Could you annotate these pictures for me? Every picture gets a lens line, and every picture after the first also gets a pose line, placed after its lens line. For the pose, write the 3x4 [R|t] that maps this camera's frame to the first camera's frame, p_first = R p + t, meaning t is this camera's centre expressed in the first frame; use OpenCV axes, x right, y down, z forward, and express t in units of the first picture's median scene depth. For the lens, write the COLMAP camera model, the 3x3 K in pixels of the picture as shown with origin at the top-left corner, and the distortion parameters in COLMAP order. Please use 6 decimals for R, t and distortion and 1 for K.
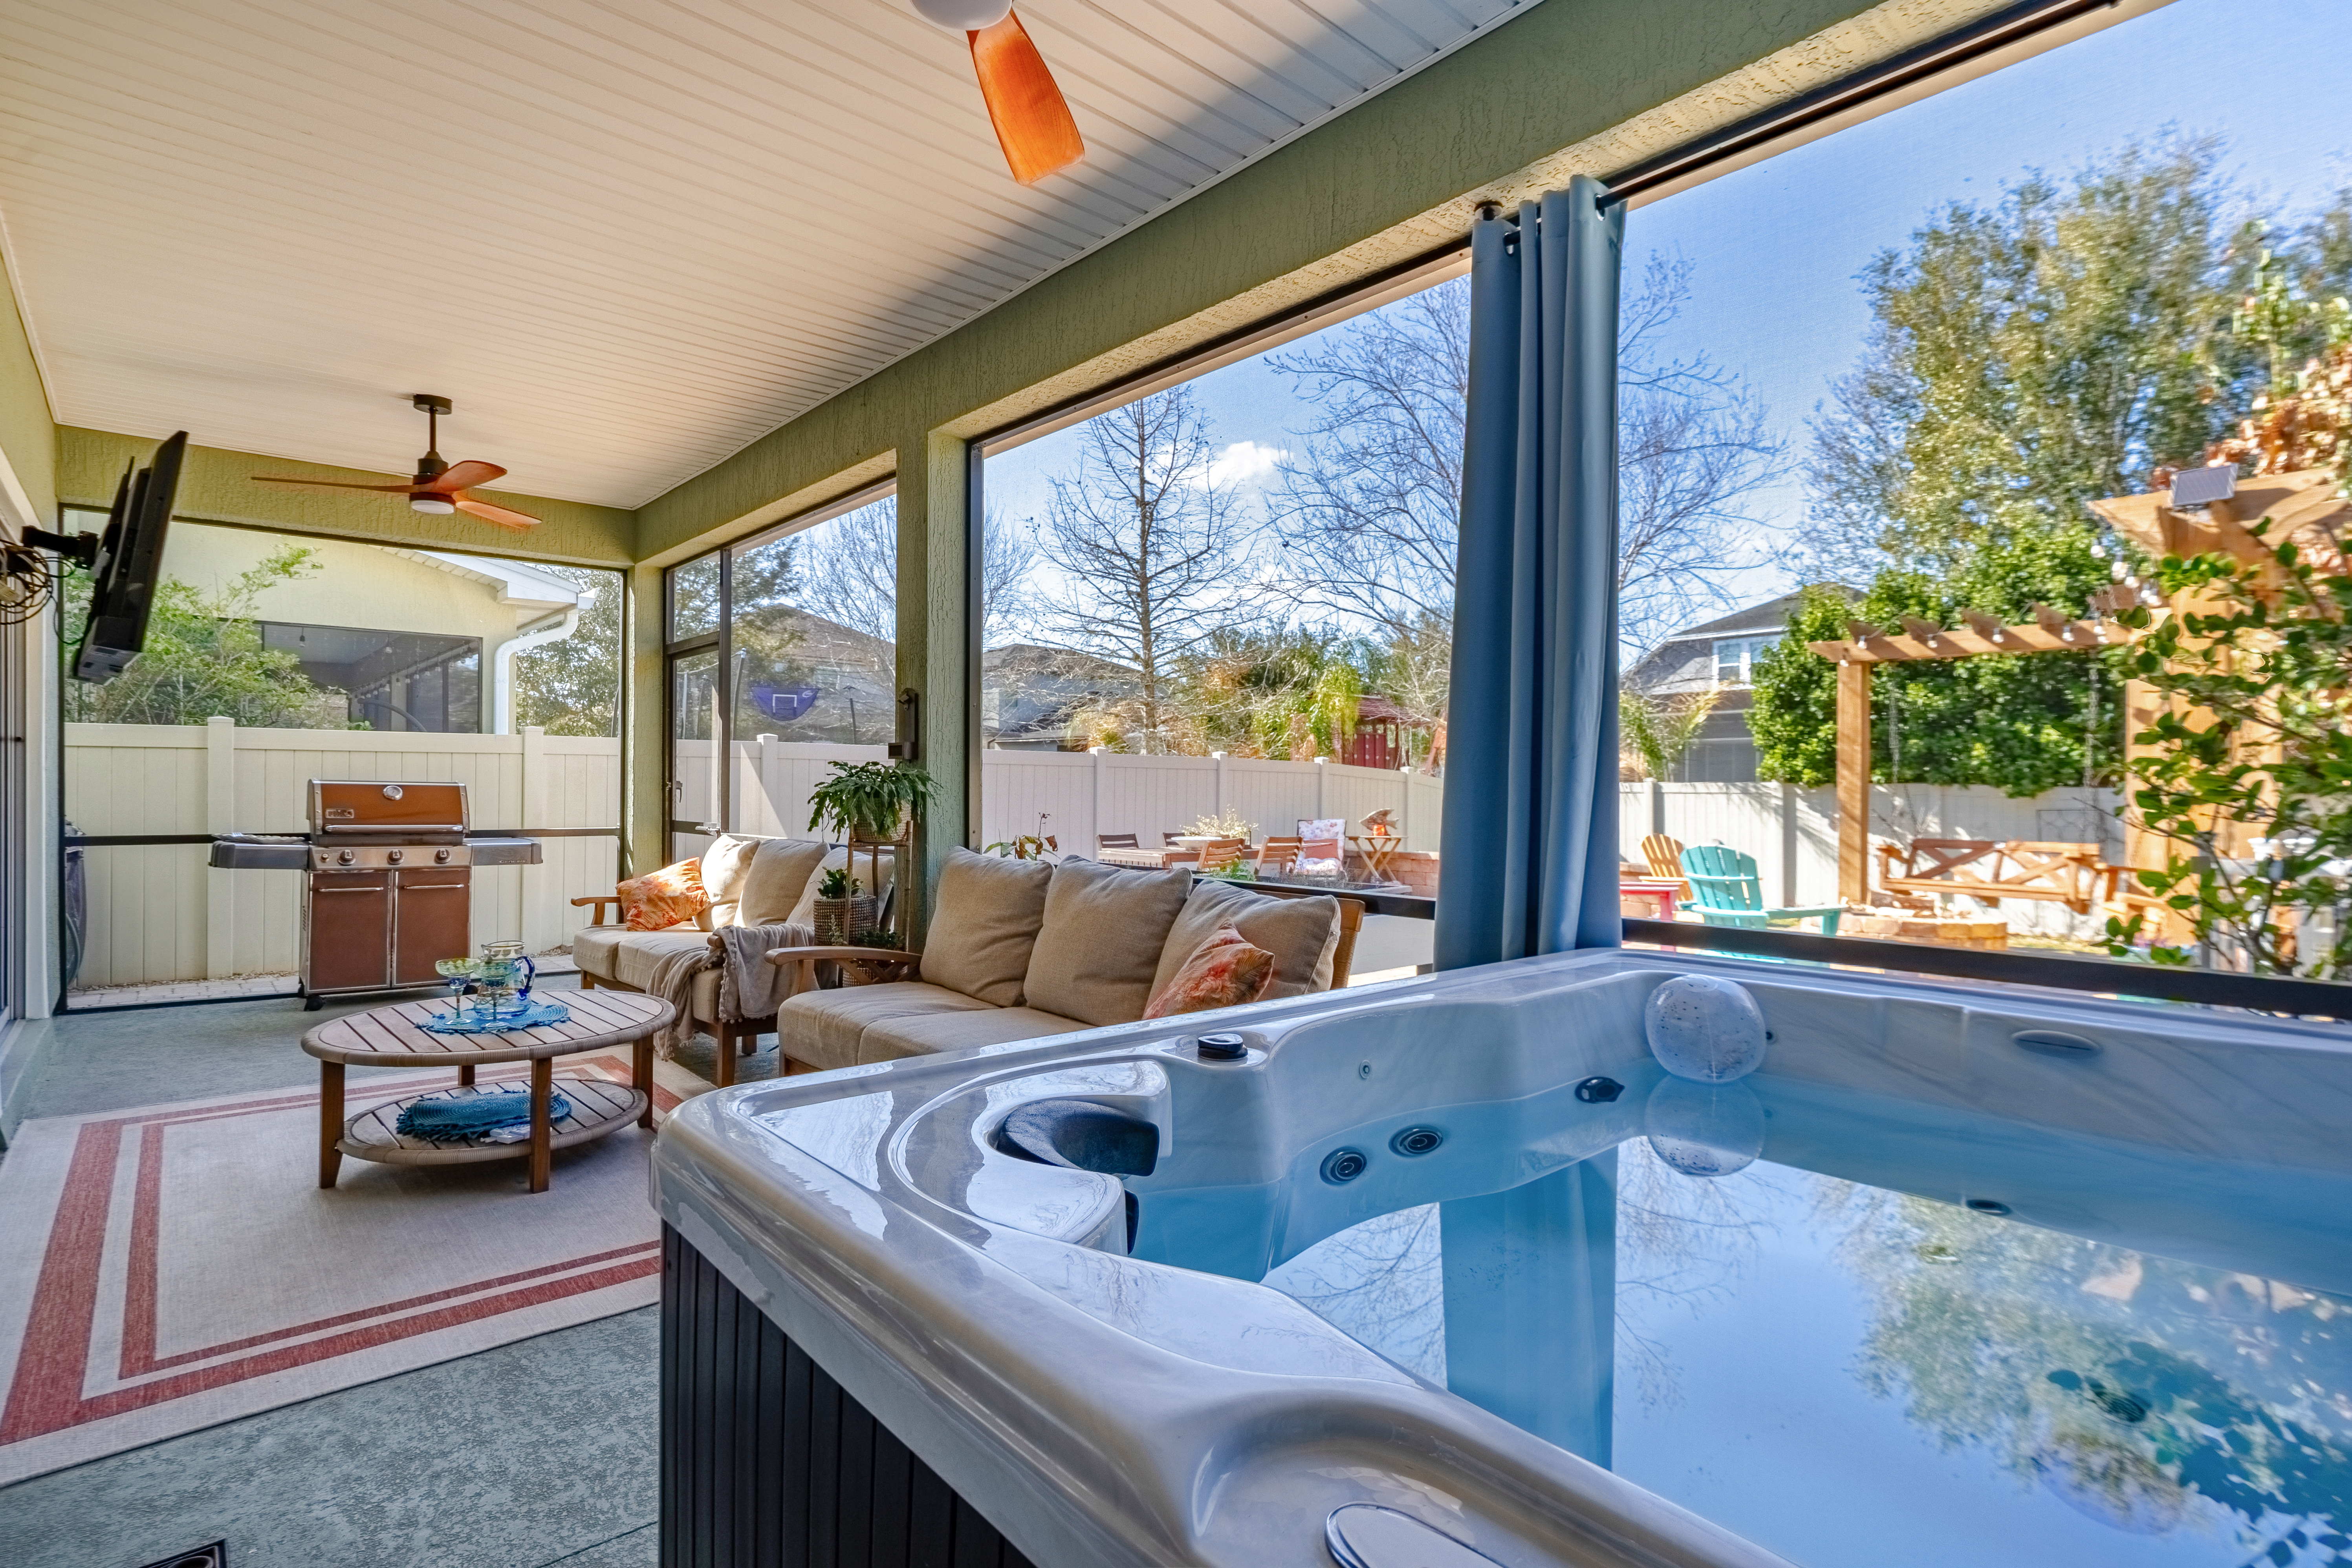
lens RADIAL K [[1145.0, 0, 1164.5], [0, 1145.0, 782.9], [0, 0, 1]] dist [-0.000664, 0.000608]
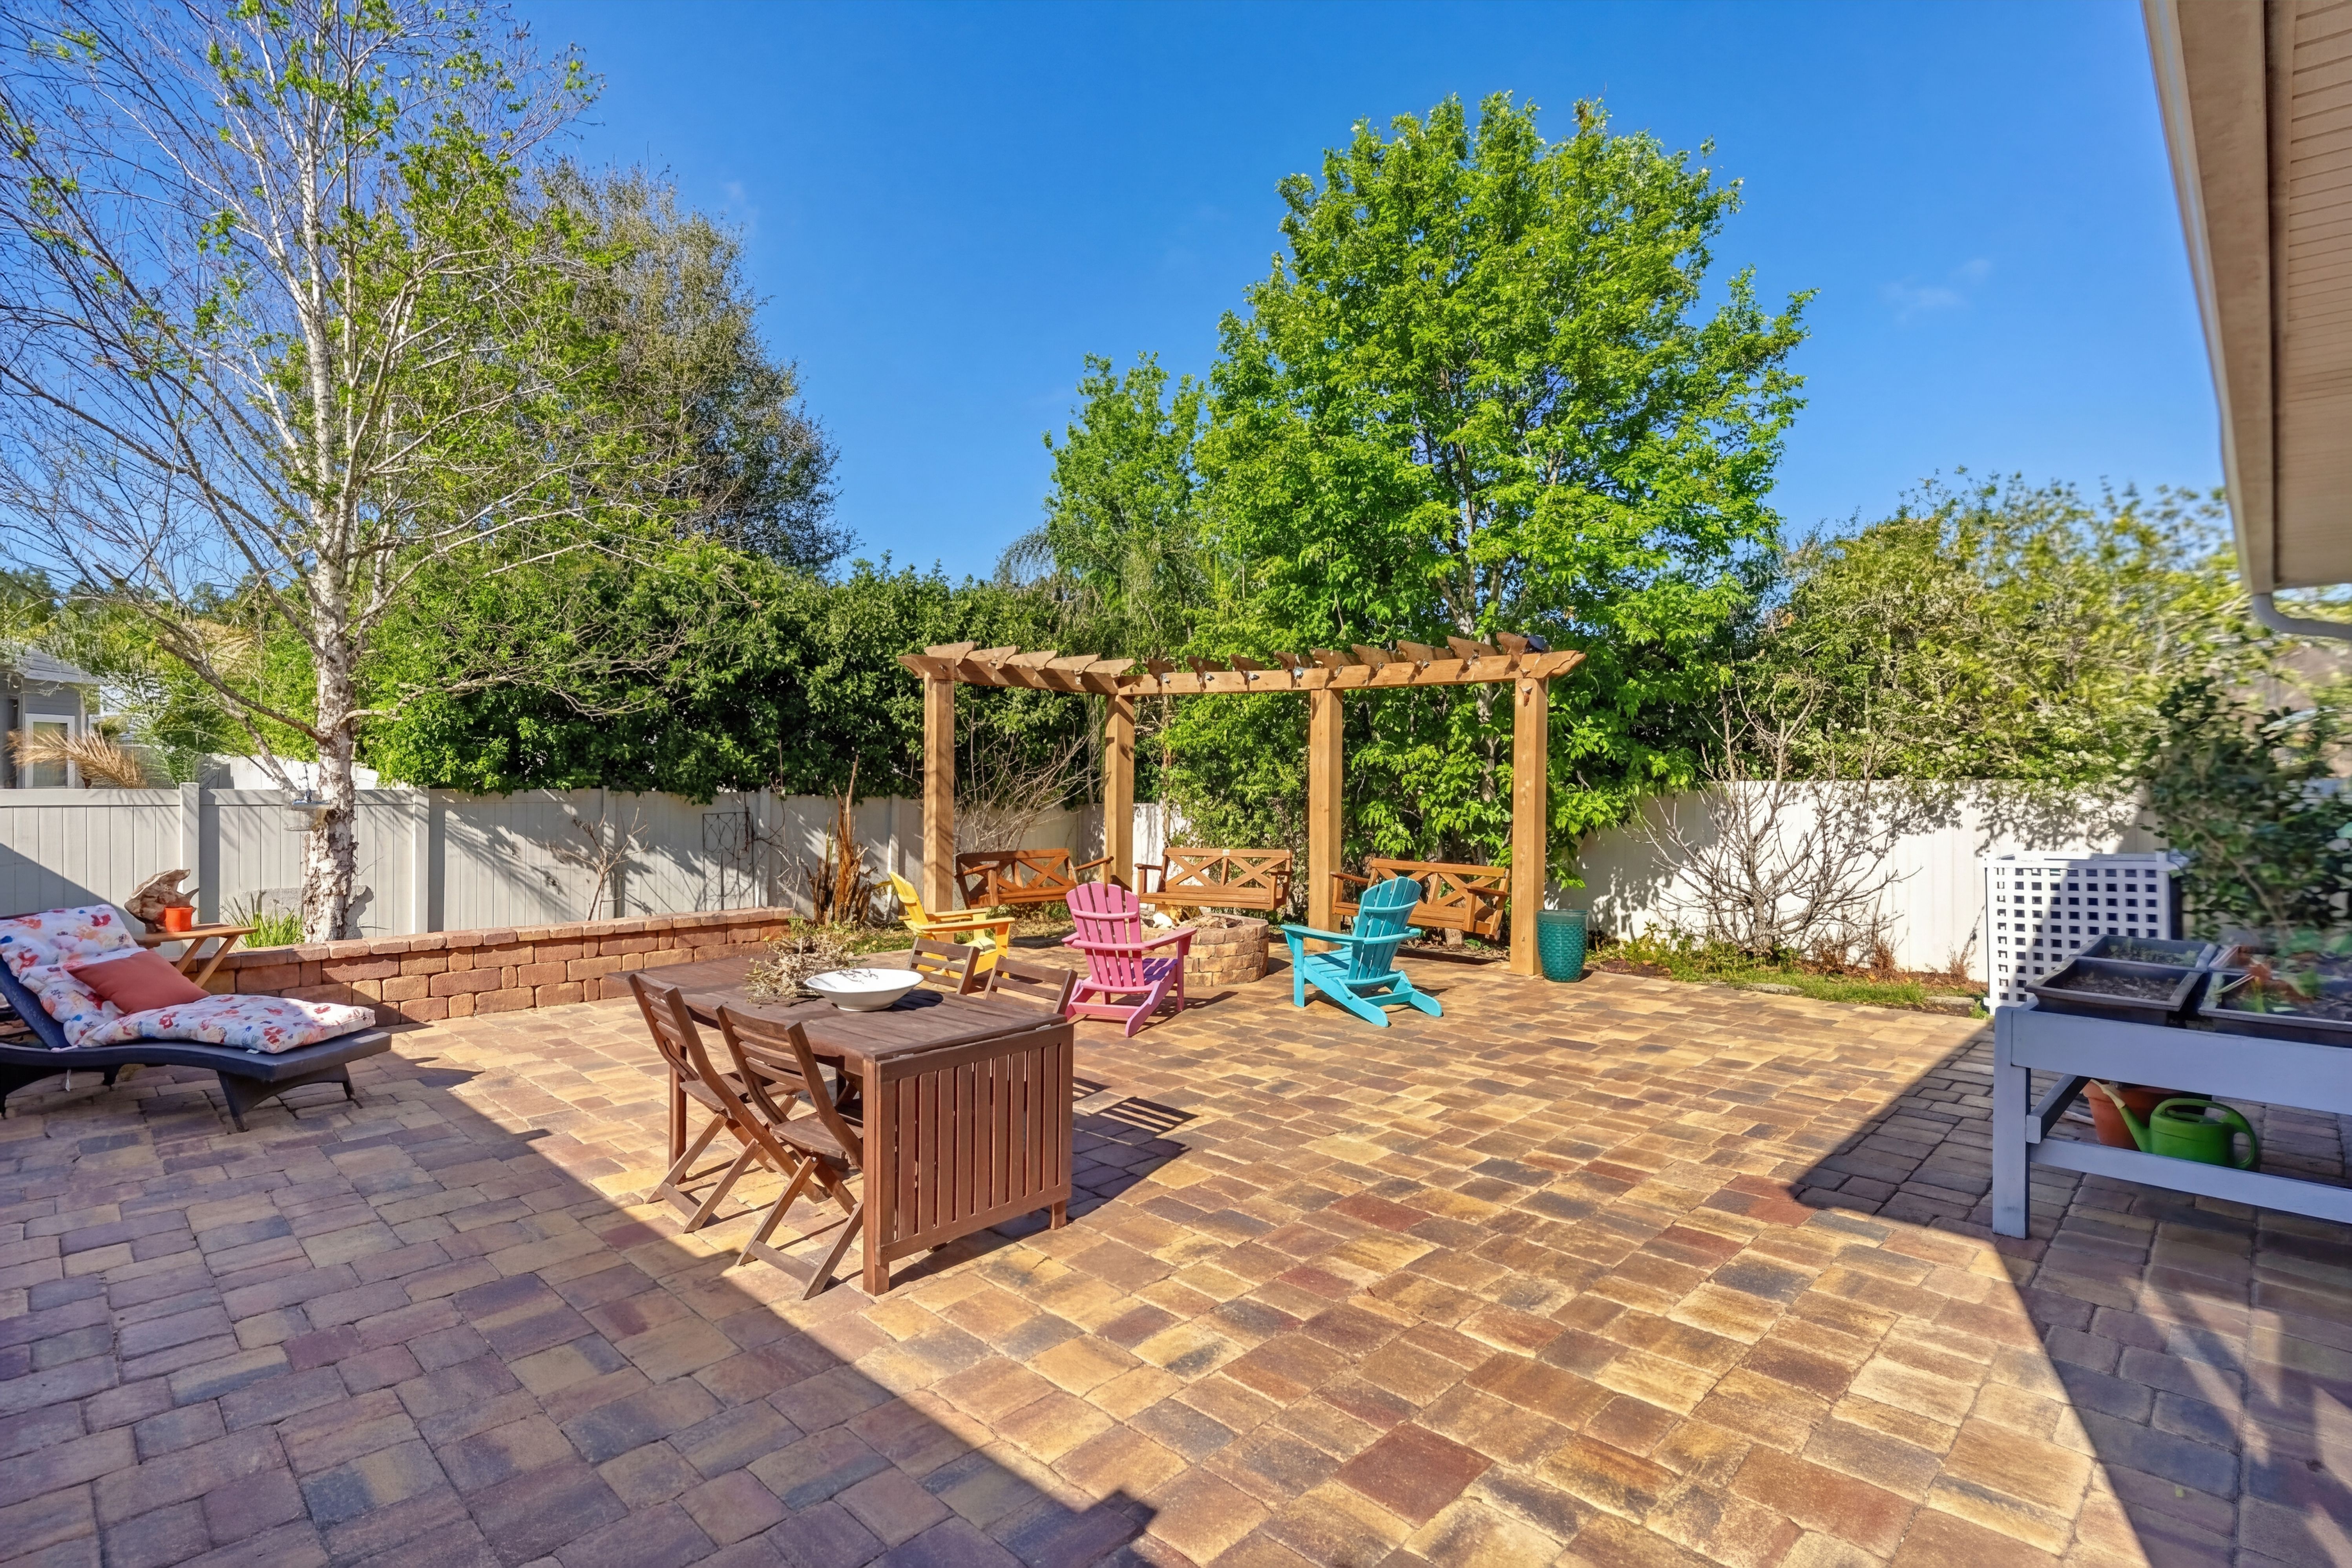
lens RADIAL K [[1145.0, 0, 1164.5], [0, 1145.0, 782.9], [0, 0, 1]] dist [-0.000664, 0.000608]
pose [[-0.085997, -0.012240, 0.996220, -0.842715], [-0.013532, 0.999847, 0.011117, -0.062941], [-0.996204, -0.012525, -0.086149, 1.867615]]
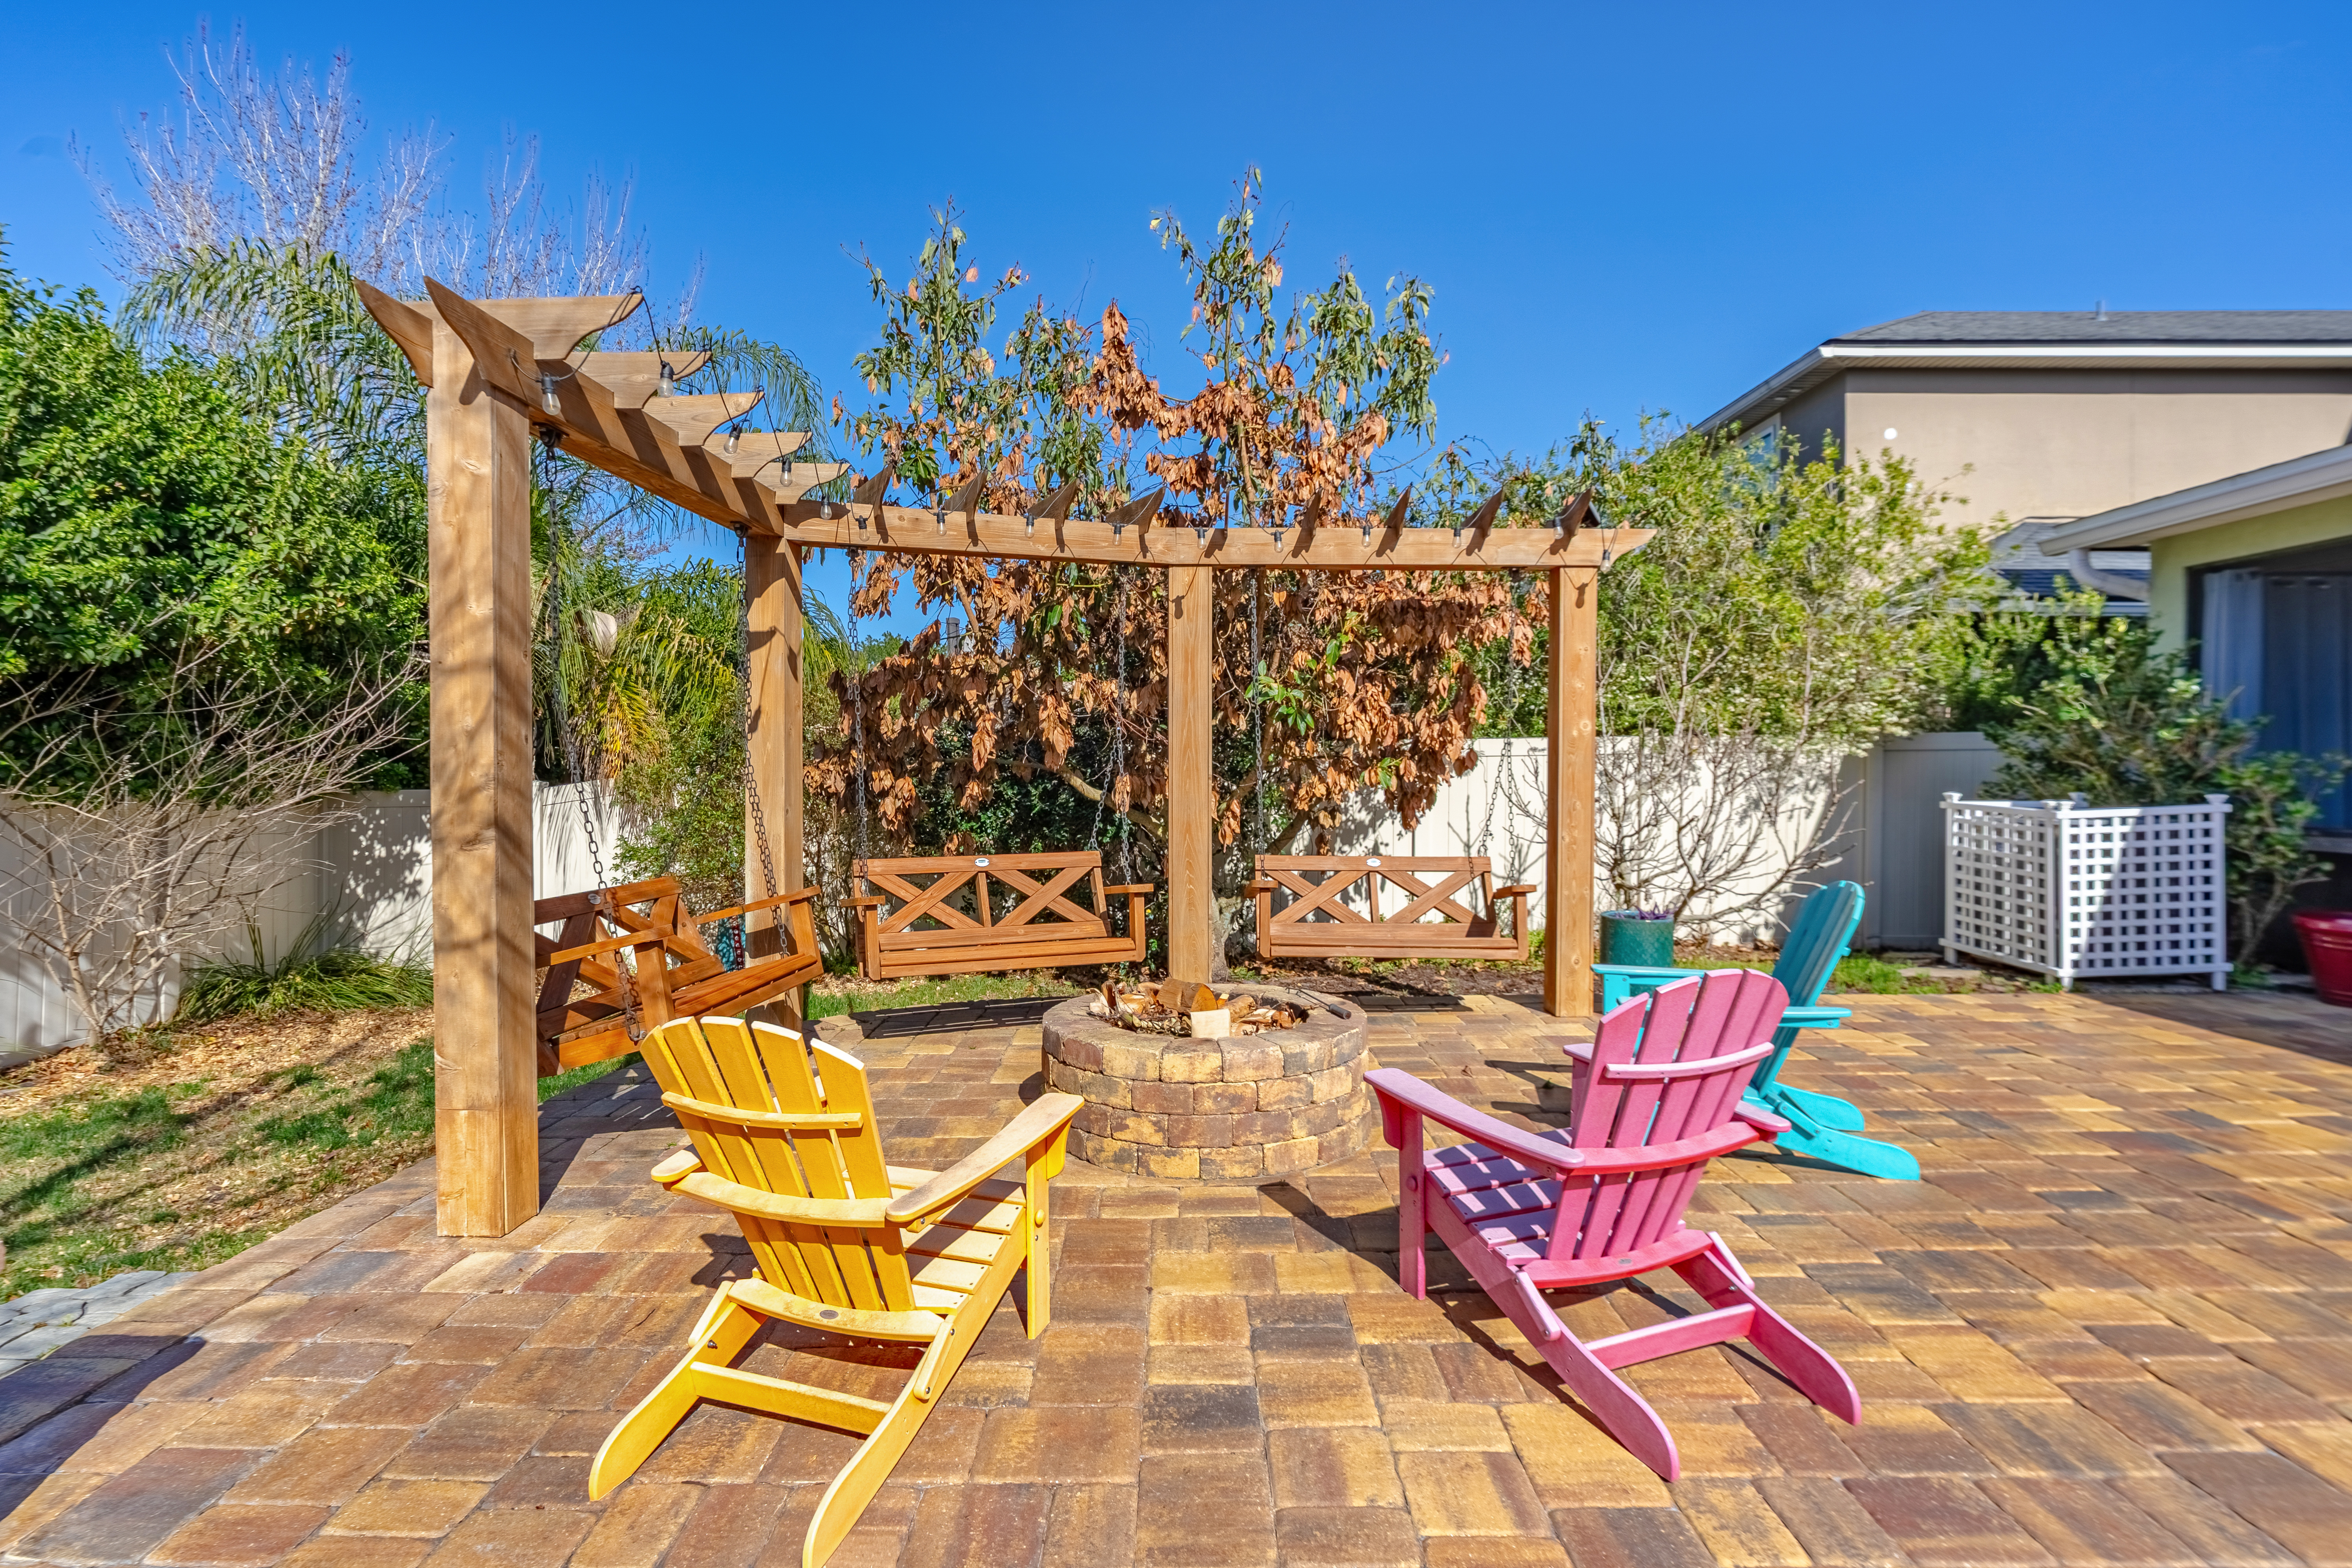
lens RADIAL K [[1219.4, 0, 1176.0], [0, 1219.4, 784.0], [0, 0, 1]] dist [-0.001336, 0.000058]
pose [[-0.757755, -0.010644, 0.652452, 0.394358], [-0.006482, 0.999940, 0.008785, 0.001901], [-0.652506, 0.002427, -0.757779, 2.377610]]
